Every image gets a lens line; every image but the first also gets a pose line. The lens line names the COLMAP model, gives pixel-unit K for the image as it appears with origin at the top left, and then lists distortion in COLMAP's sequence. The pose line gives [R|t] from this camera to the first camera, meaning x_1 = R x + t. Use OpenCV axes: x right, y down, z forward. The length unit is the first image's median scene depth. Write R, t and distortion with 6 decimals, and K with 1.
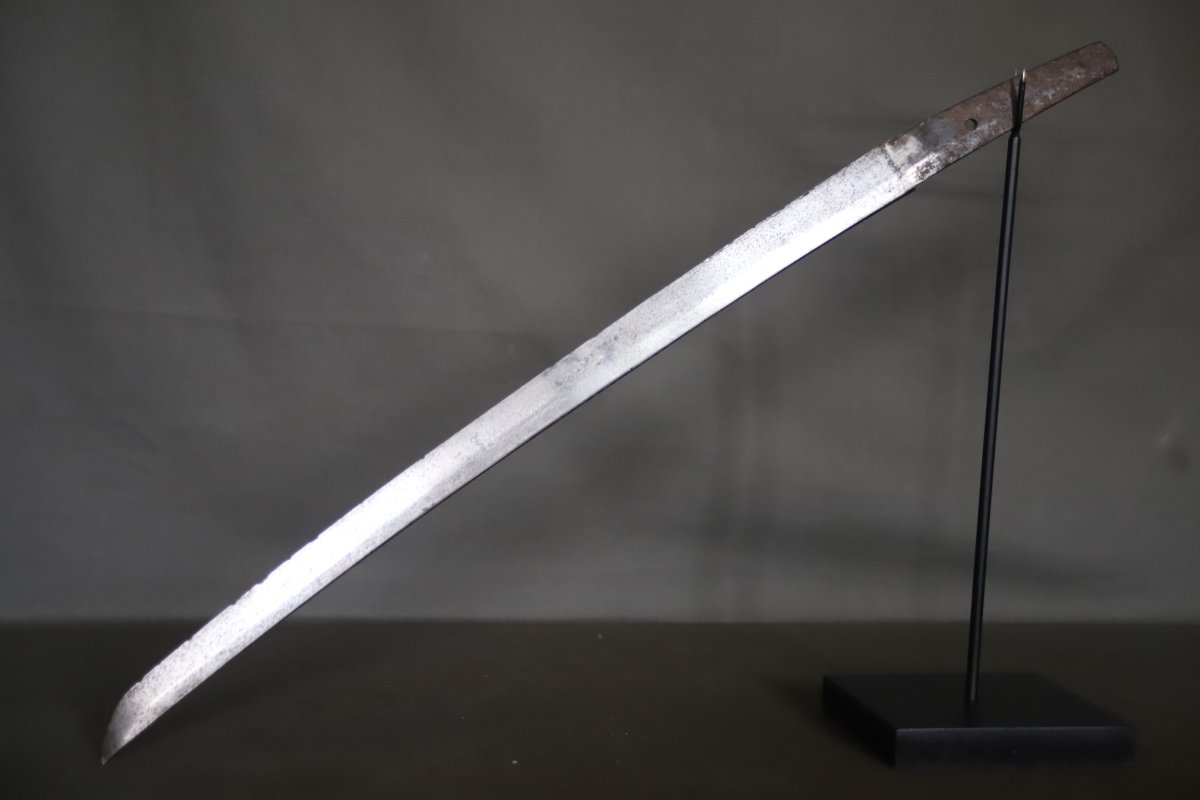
lens RADIAL K [[2222.3, 0, 598.2], [0, 2222.3, 397.0], [0, 0, 1]] dist [-0.072510, 0.000000]
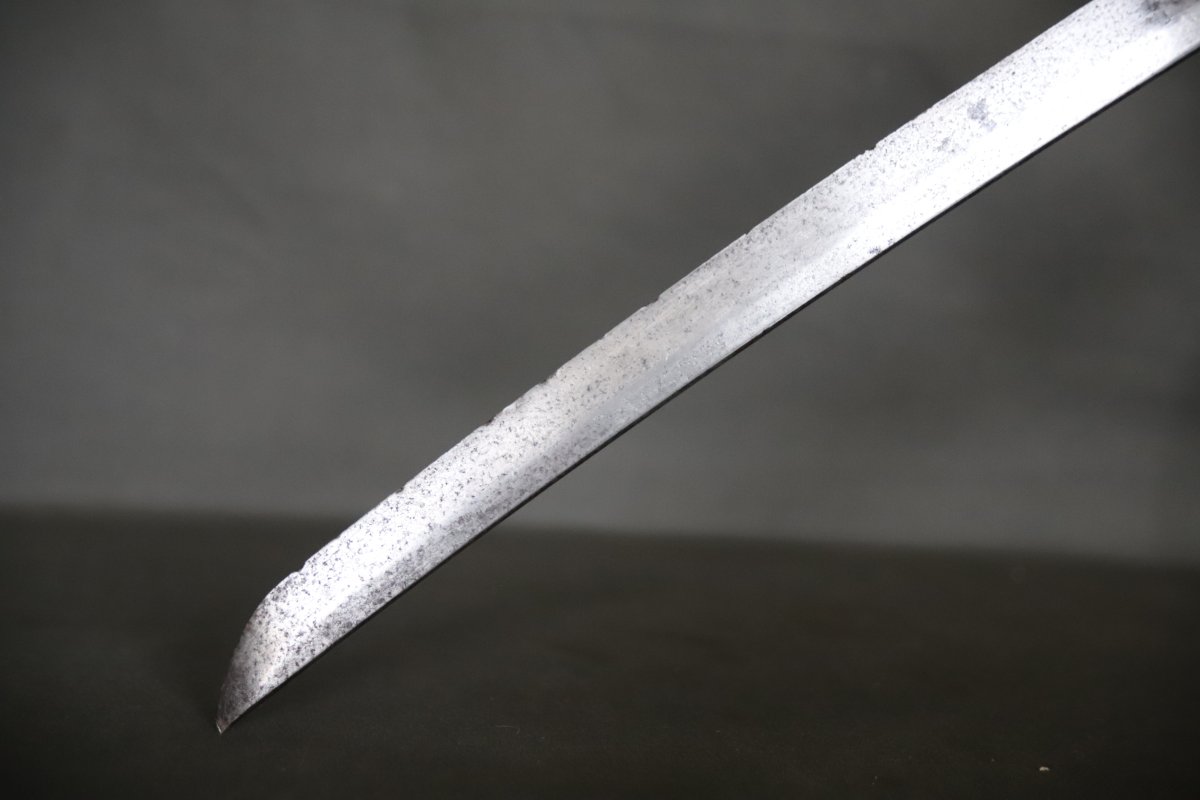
lens RADIAL K [[2745.7, 0, 603.3], [0, 2745.7, 402.8], [0, 0, 1]] dist [0.453327, 0.000000]
pose [[0.999151, 0.034697, -0.022193, -0.125580], [-0.034511, 0.999367, 0.008678, 0.082924], [0.022480, -0.007904, 0.999716, 0.377509]]
